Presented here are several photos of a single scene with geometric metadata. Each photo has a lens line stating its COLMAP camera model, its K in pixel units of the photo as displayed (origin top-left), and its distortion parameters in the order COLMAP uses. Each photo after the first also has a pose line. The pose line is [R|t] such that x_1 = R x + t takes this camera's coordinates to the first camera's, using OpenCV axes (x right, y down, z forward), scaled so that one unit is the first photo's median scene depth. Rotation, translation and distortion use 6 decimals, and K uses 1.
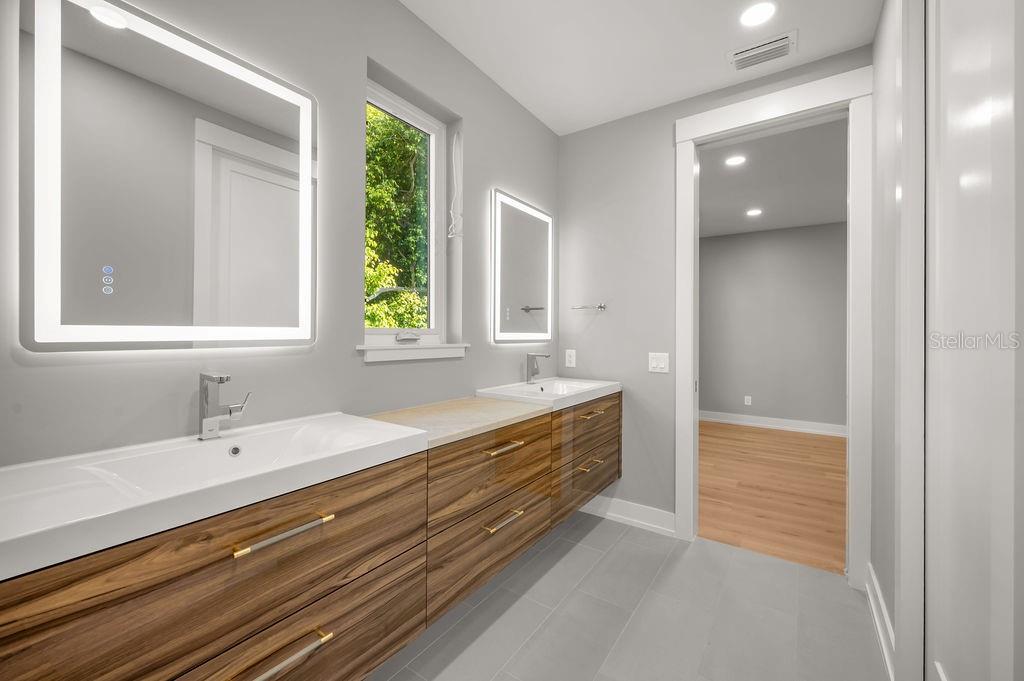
lens RADIAL K [[355.4, 0, 510.7], [0, 355.4, 343.2], [0, 0, 1]] dist [0.001454, 0.000098]
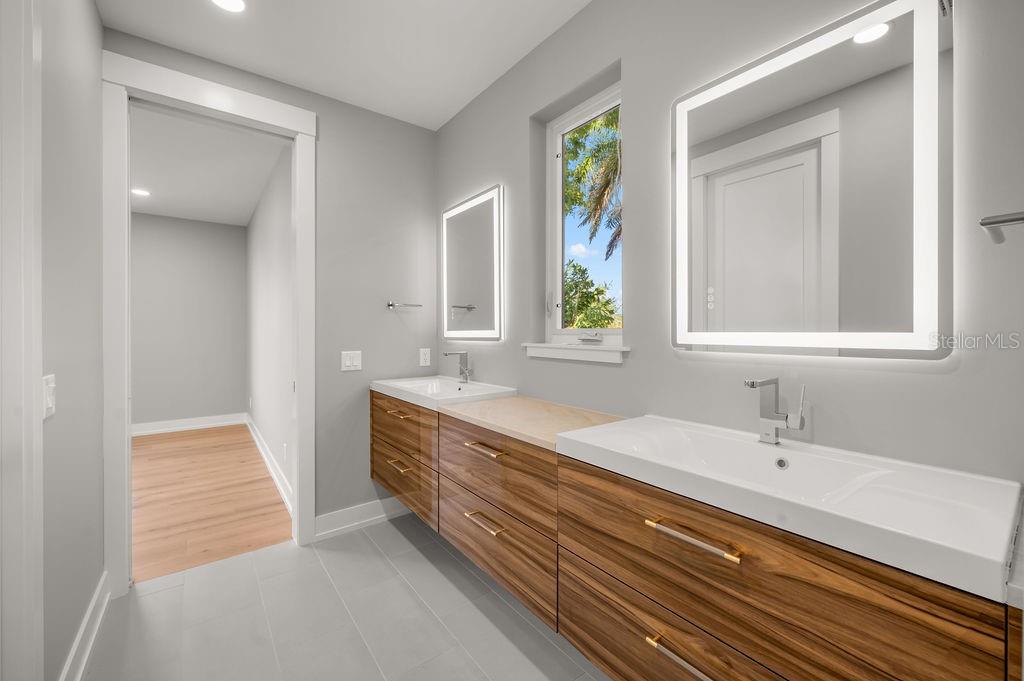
lens RADIAL K [[413.3, 0, 512.0], [0, 413.3, 340.5], [0, 0, 1]] dist [-0.001655, -0.000077]
pose [[-0.239812, 0.005420, -0.970804, 0.869705], [-0.035708, 0.999259, 0.014400, -0.019102], [0.970162, 0.038119, -0.239441, 1.086007]]
